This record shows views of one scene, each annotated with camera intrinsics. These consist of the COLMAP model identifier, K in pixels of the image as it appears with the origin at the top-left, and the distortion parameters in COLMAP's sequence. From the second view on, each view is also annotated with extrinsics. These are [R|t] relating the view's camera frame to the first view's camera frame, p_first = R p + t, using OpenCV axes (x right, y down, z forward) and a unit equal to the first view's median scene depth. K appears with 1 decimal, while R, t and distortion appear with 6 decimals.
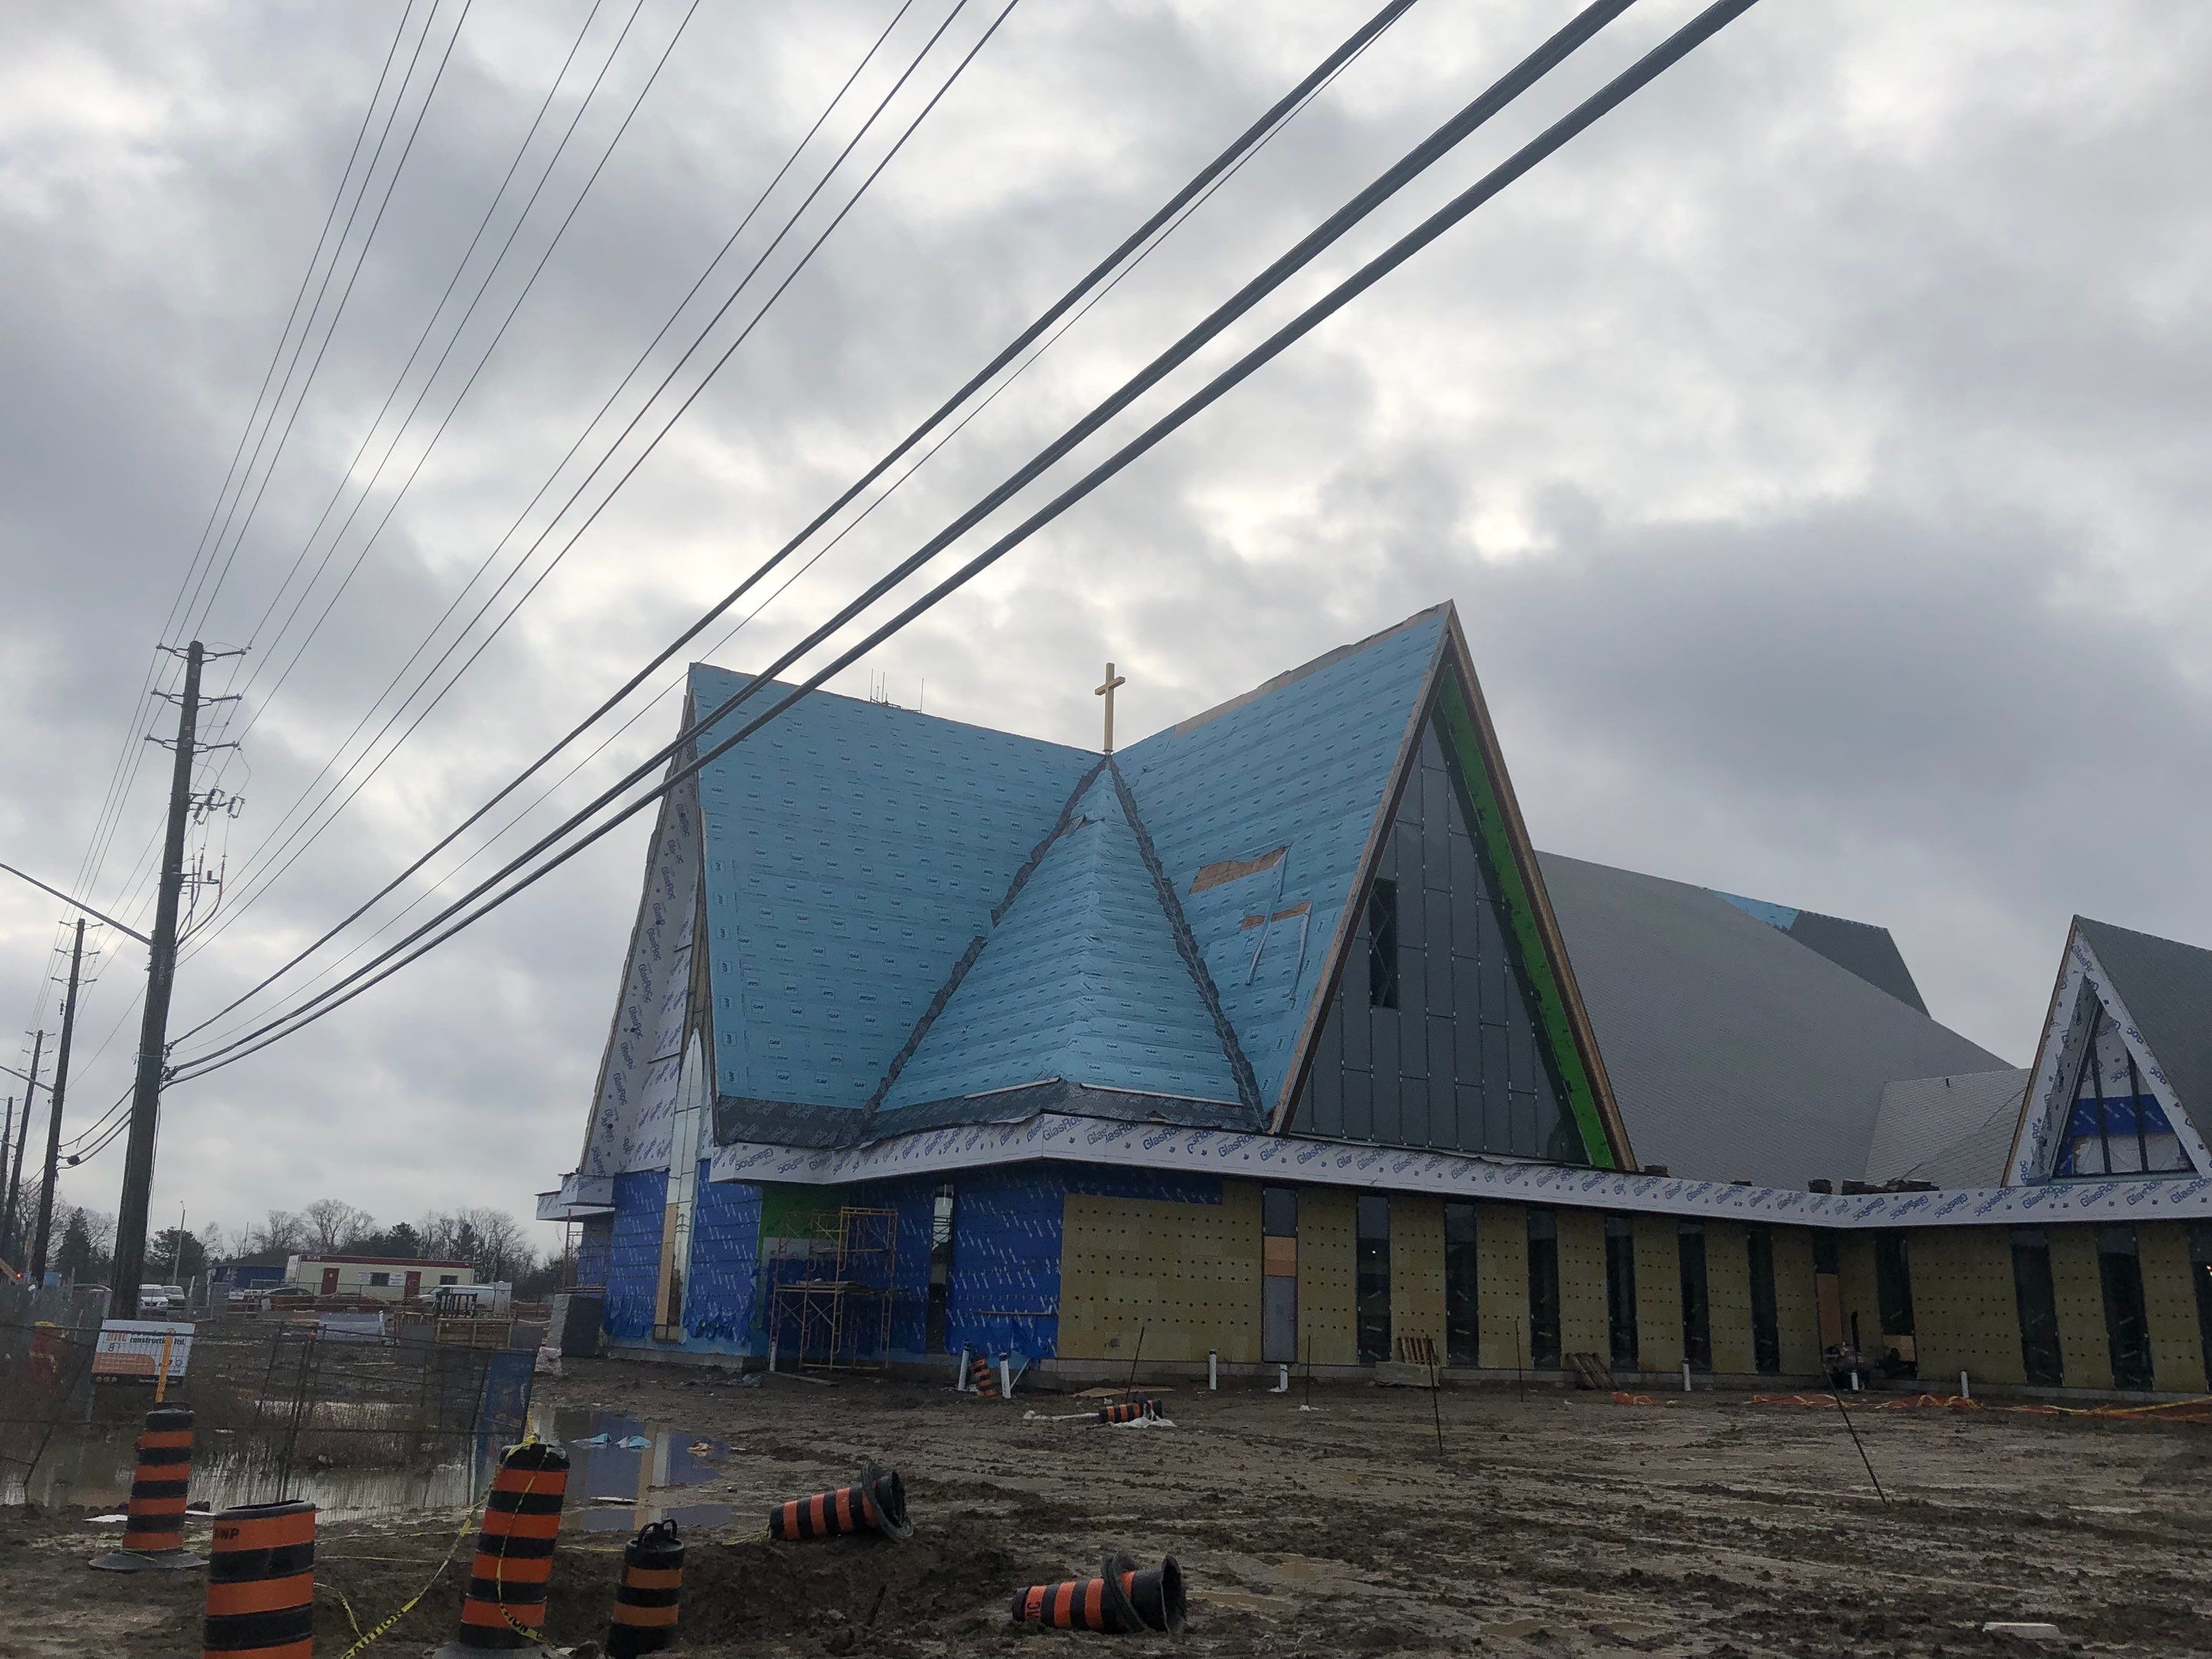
lens RADIAL K [[1776.8, 0, 1132.6], [0, 1776.8, 825.2], [0, 0, 1]] dist [0.043812, -0.050412]
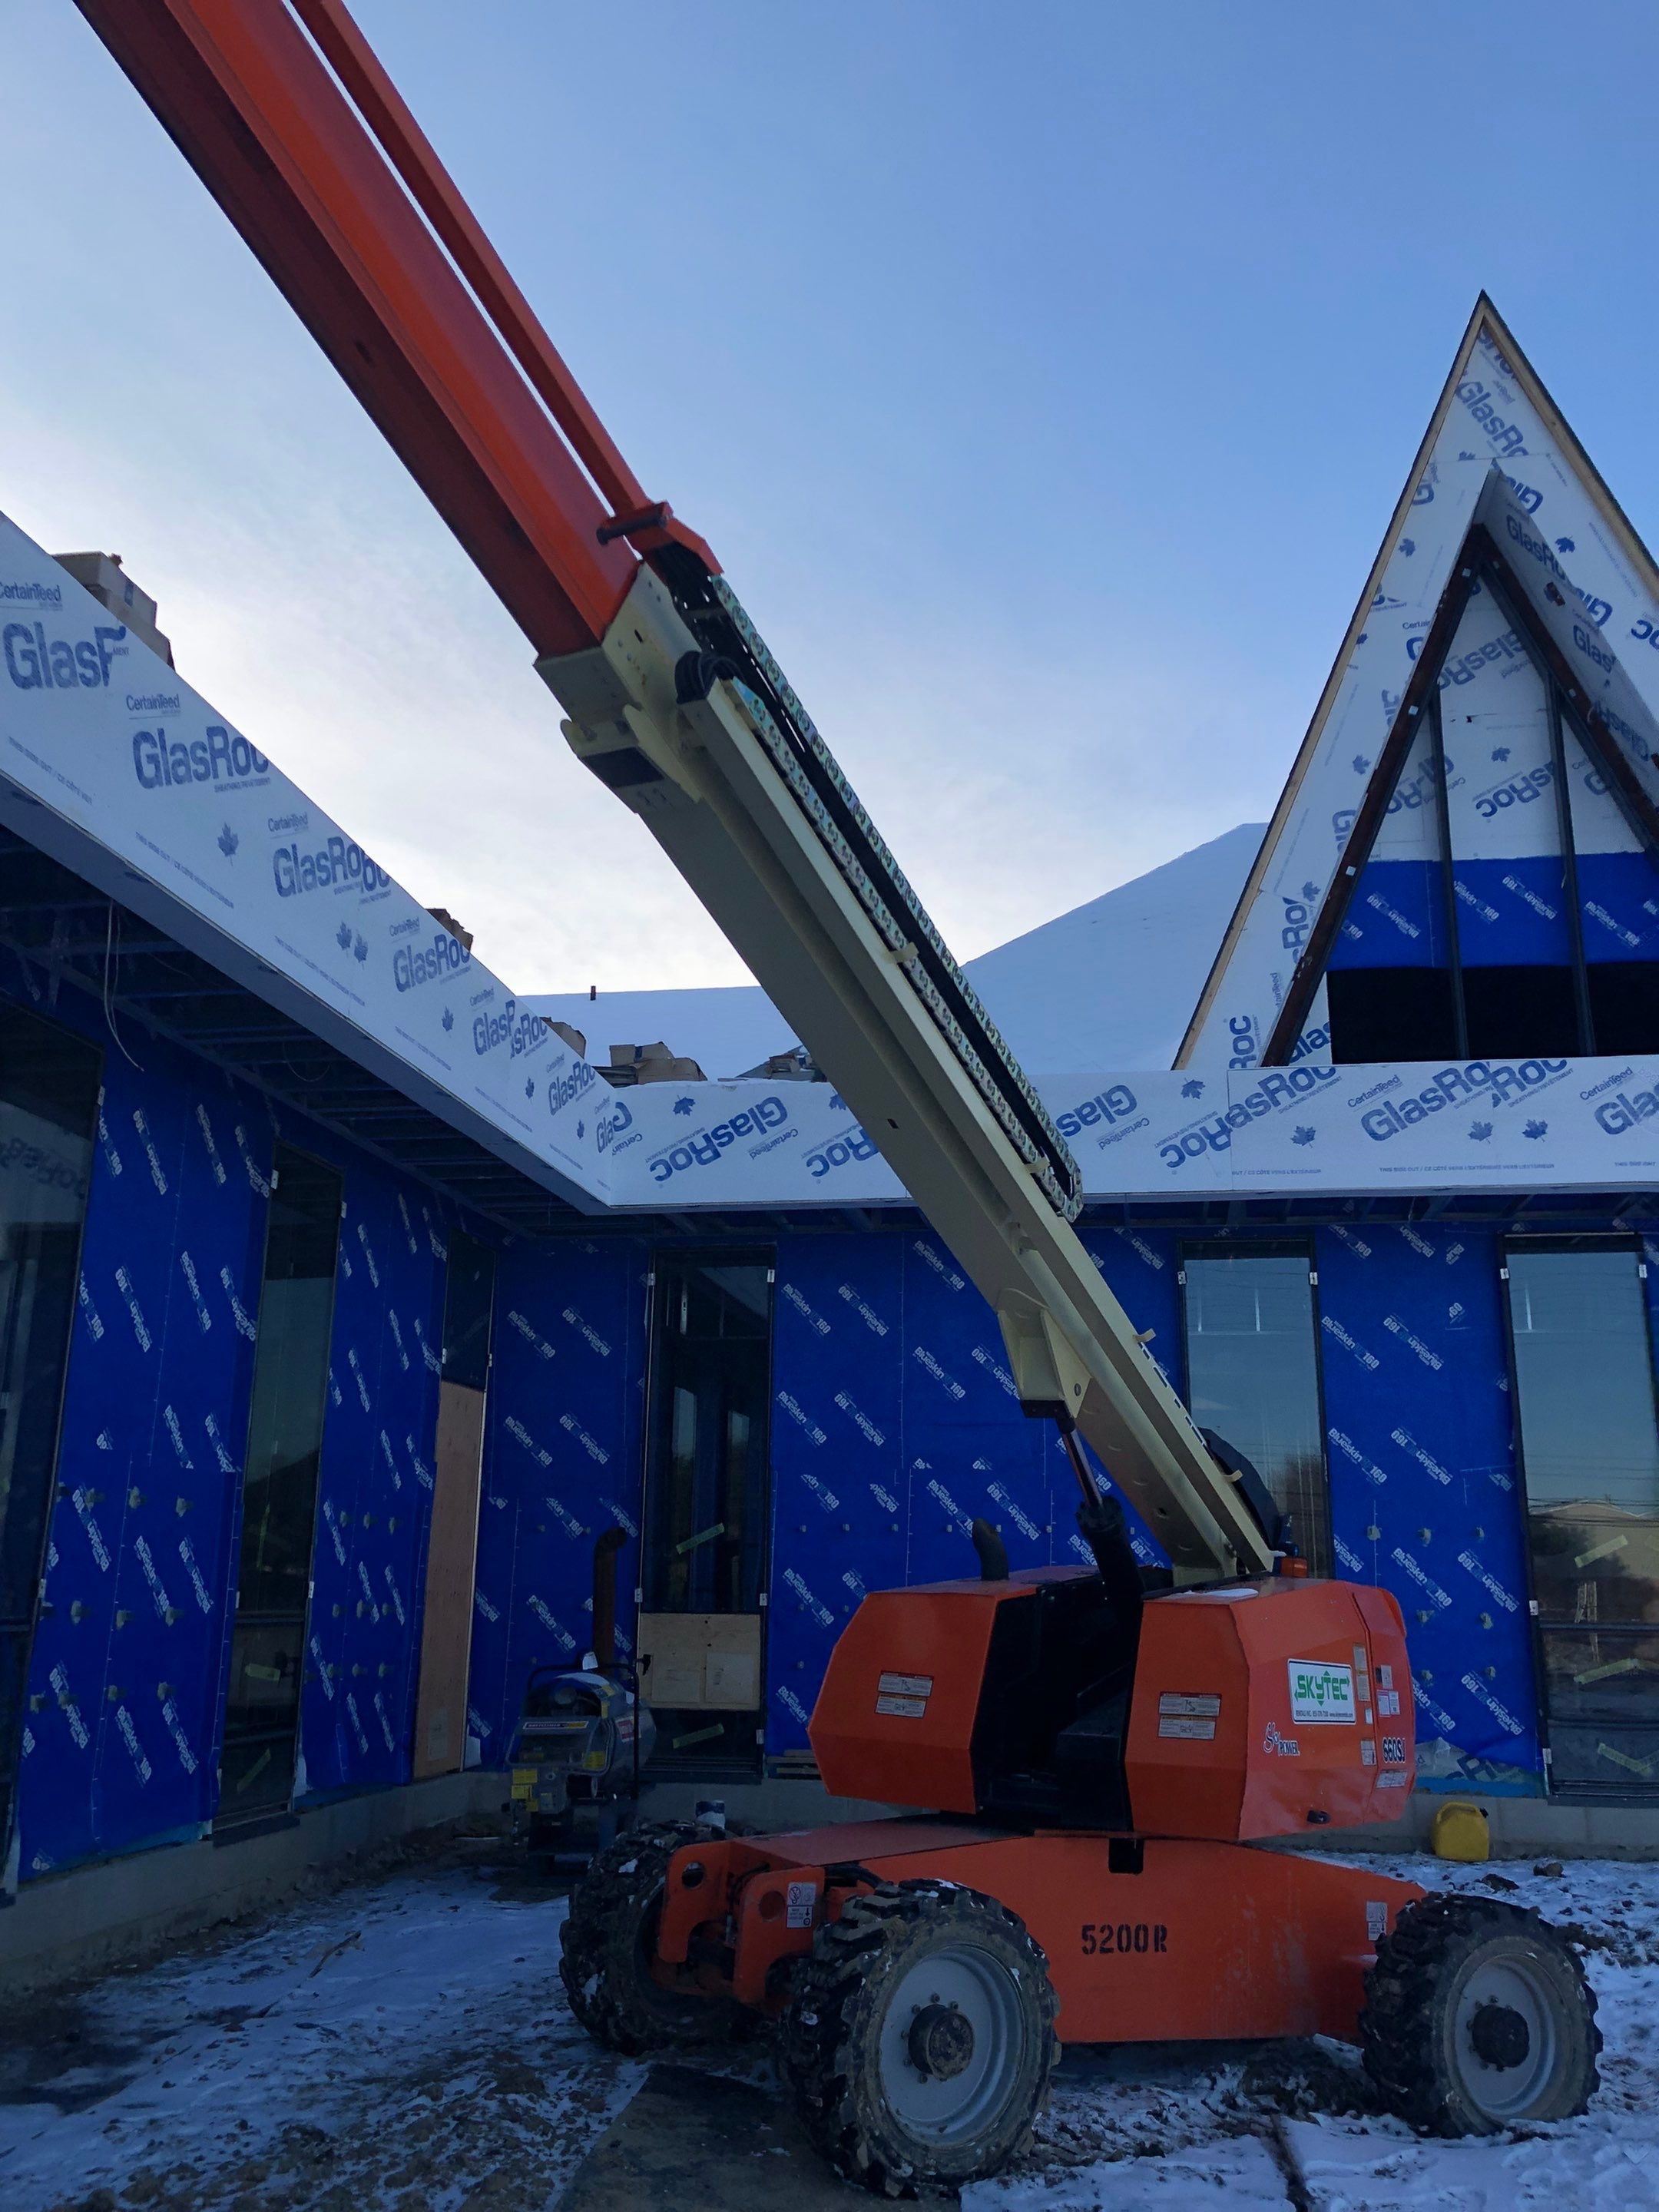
lens RADIAL K [[1777.0, 0, 843.9], [0, 1777.0, 1099.6], [0, 0, 1]] dist [0.043812, -0.050412]
pose [[0.669513, 0.177314, 0.721326, 0.242680], [-0.192602, 0.979318, -0.061966, 0.228219], [-0.717395, -0.097442, 0.689818, 0.833218]]
